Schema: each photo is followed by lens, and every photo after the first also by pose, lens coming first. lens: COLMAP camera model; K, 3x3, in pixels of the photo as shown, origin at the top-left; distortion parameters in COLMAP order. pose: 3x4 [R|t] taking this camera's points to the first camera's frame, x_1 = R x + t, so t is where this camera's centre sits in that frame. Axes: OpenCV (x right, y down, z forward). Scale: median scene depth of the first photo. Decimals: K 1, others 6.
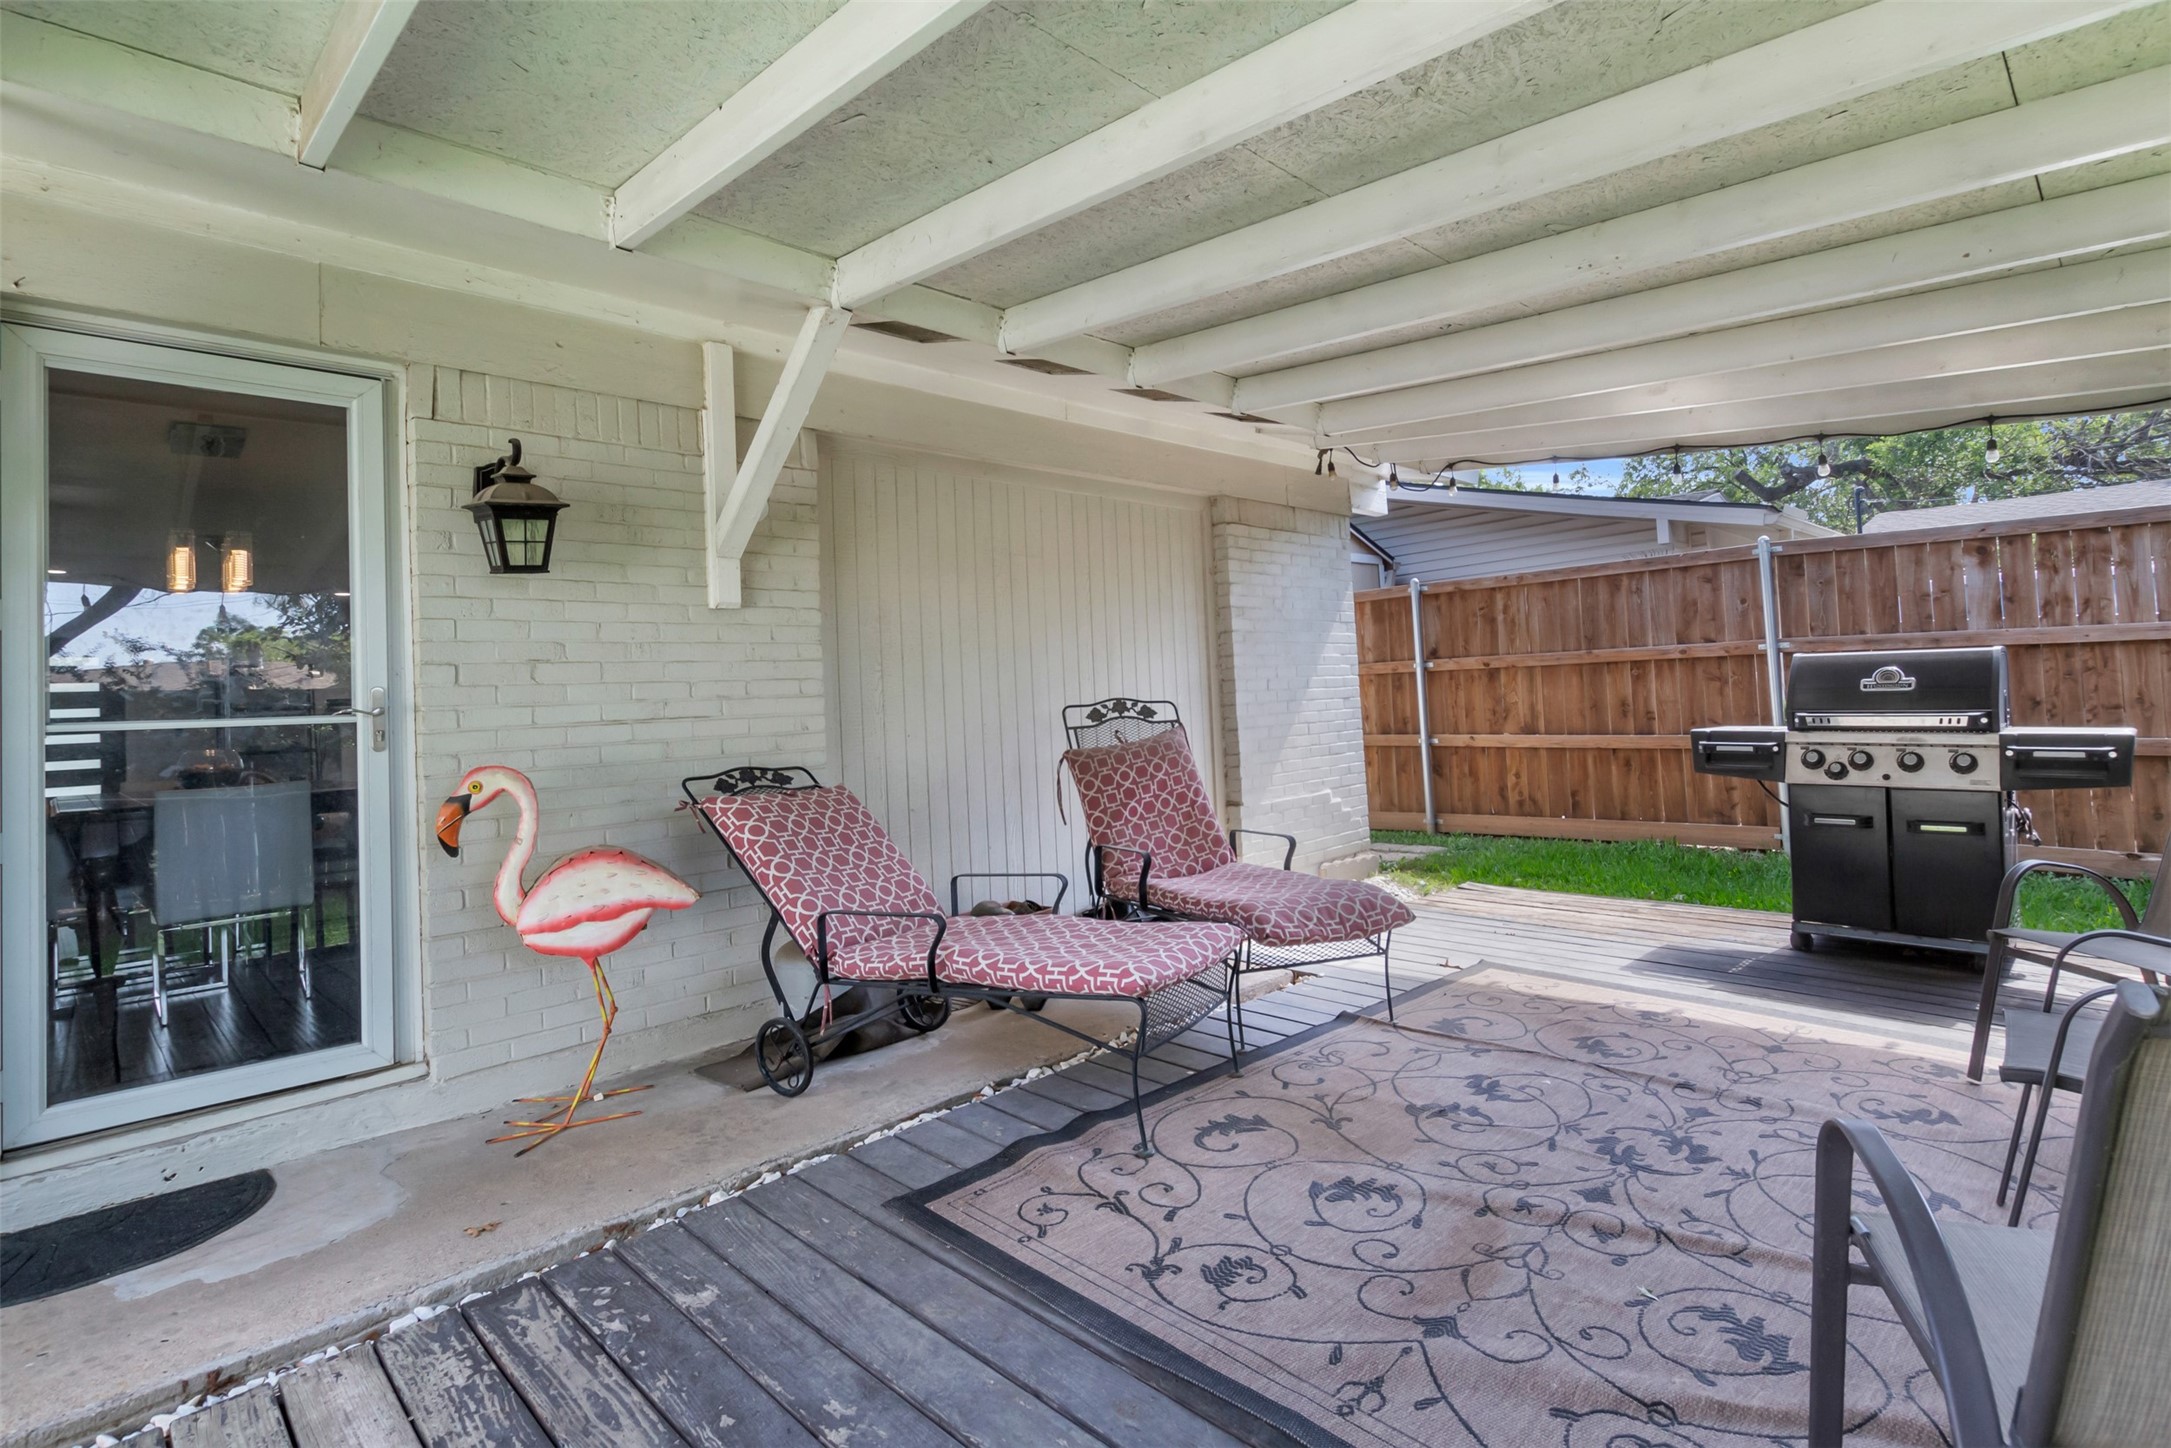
lens RADIAL K [[1073.5, 0, 1089.4], [0, 1073.5, 668.2], [0, 0, 1]] dist [0.002849, -0.000228]
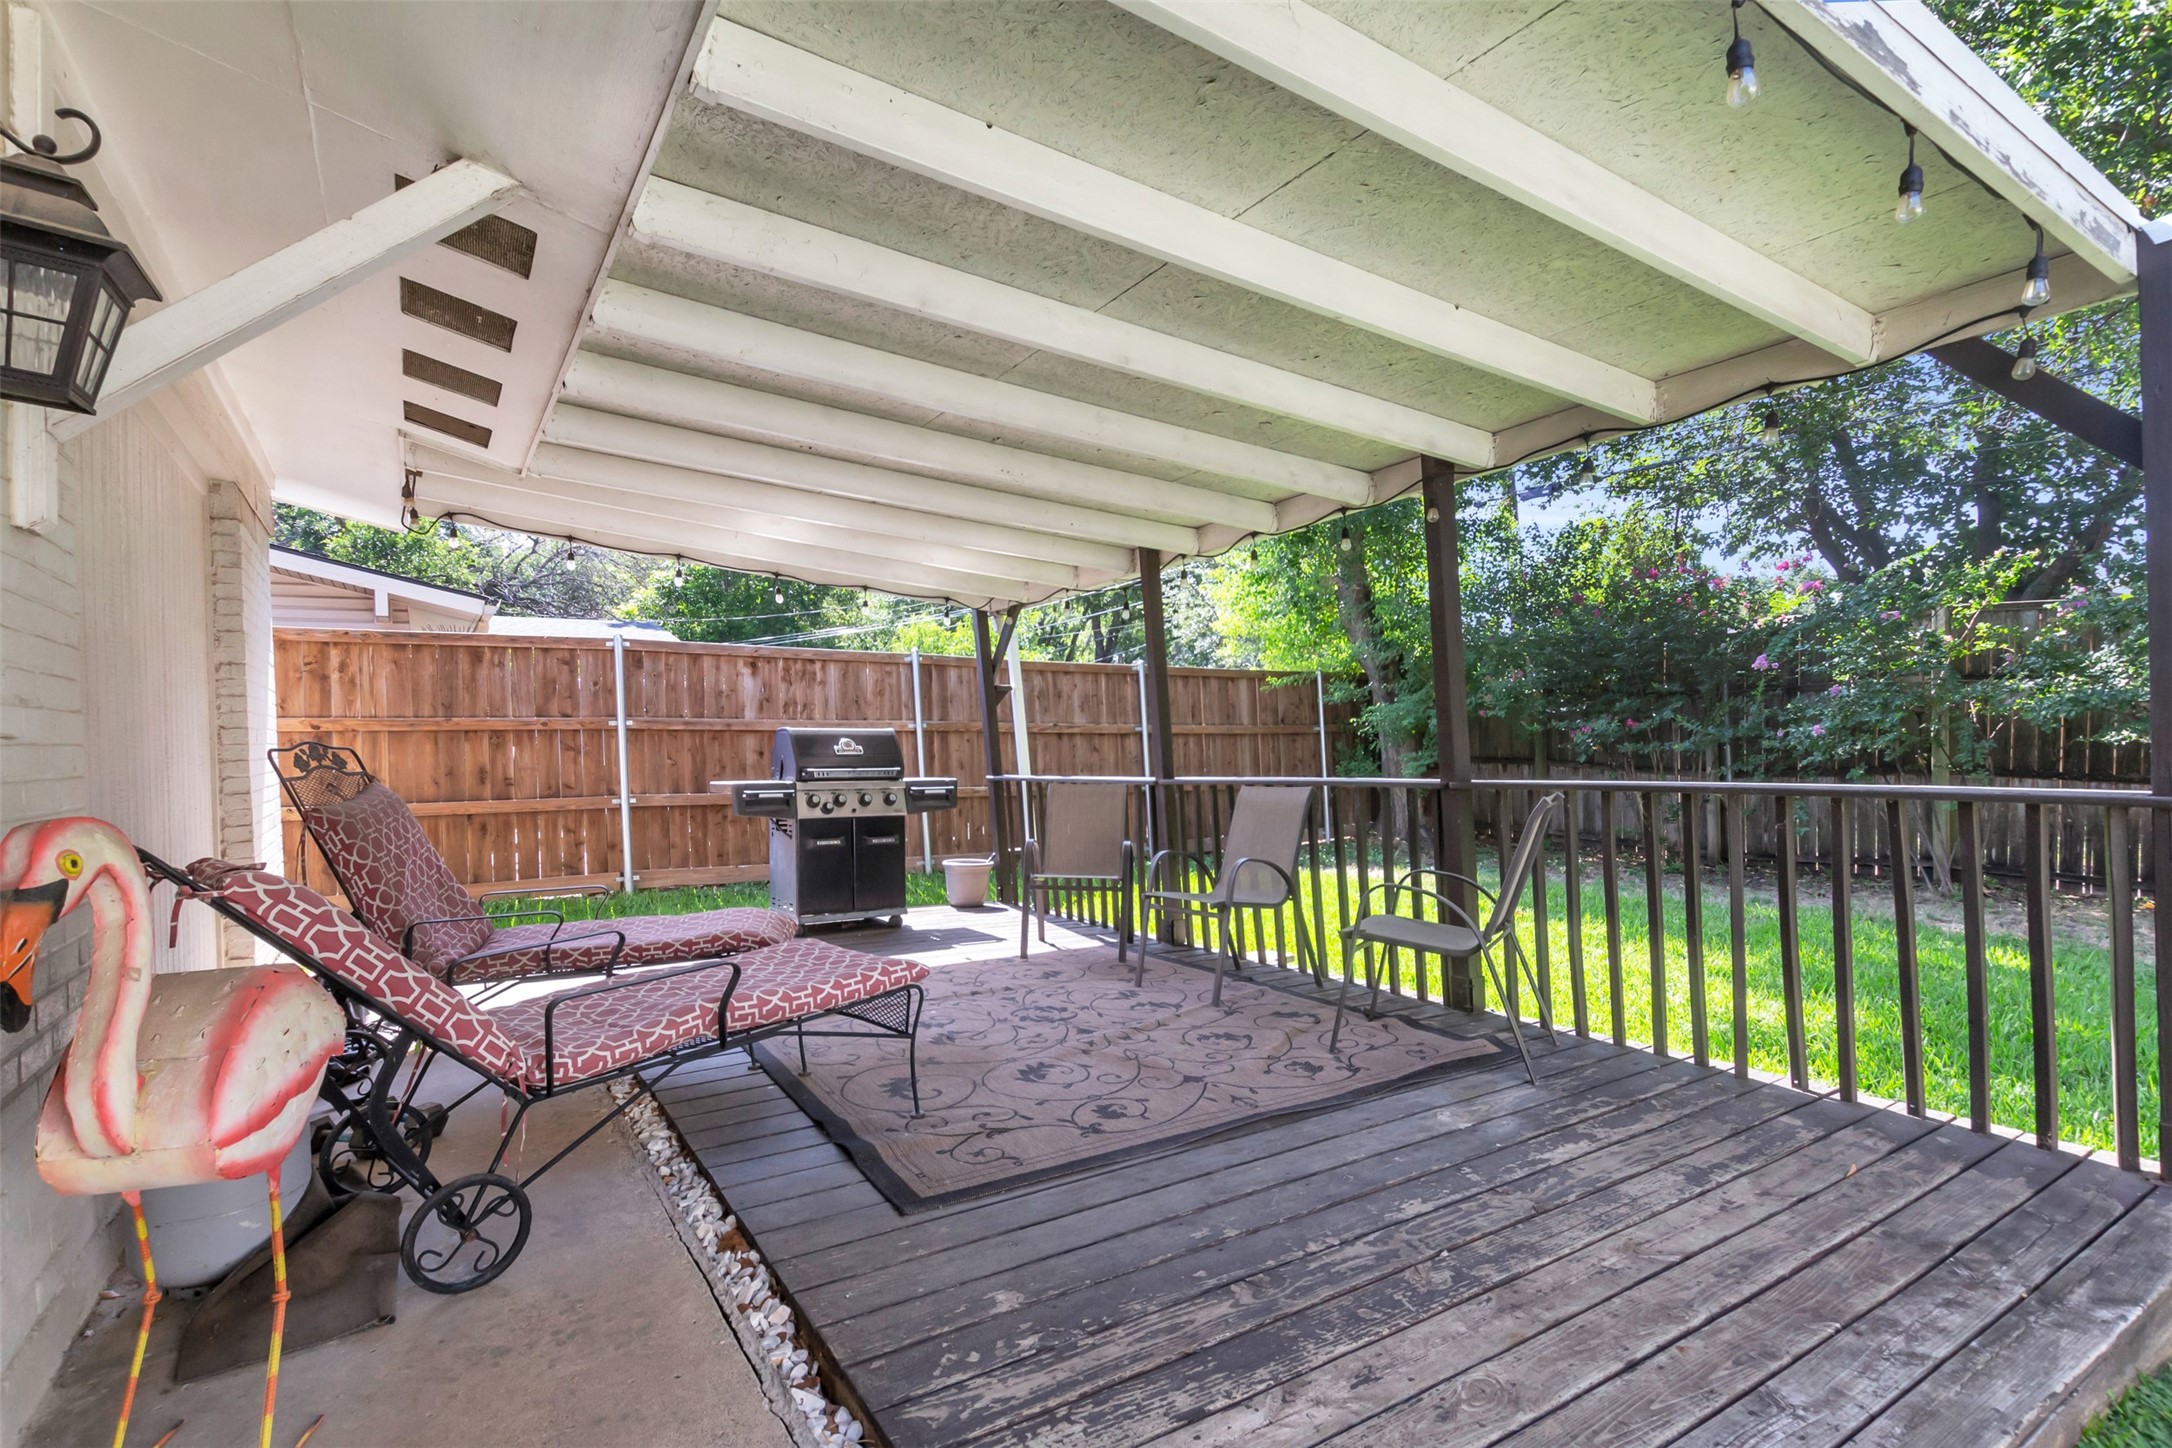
lens RADIAL K [[1039.6, 0, 1109.9], [0, 1039.6, 733.9], [0, 0, 1]] dist [0.001777, 0.000114]
pose [[0.205845, 0.044815, 0.977558, -0.676985], [-0.020000, 0.998935, -0.041583, 0.050052], [-0.978380, -0.010991, 0.206522, 0.366120]]
